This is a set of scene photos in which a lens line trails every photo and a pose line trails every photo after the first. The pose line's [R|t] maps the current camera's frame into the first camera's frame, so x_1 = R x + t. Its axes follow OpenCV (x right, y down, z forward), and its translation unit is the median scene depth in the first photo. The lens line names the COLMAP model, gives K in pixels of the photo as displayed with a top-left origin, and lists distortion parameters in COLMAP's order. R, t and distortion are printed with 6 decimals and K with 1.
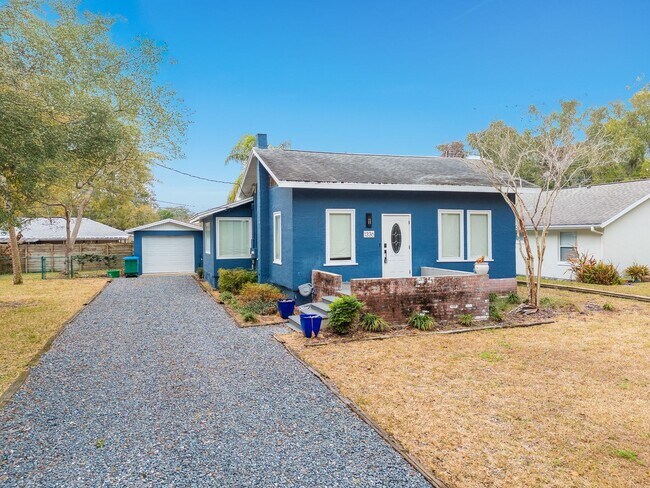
lens RADIAL K [[477.5, 0, 316.9], [0, 477.5, 241.7], [0, 0, 1]] dist [0.072334, -0.001430]
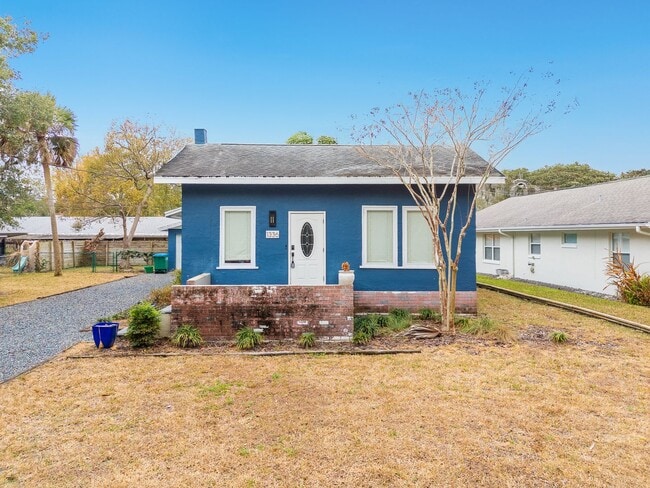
lens RADIAL K [[490.2, 0, 314.0], [0, 490.2, 232.4], [0, 0, 1]] dist [0.108210, -0.092451]
pose [[0.945244, 0.006488, -0.326301, 0.474739], [-0.011401, 0.999849, -0.013148, -0.008235], [0.326166, 0.016148, 0.945174, 0.164538]]
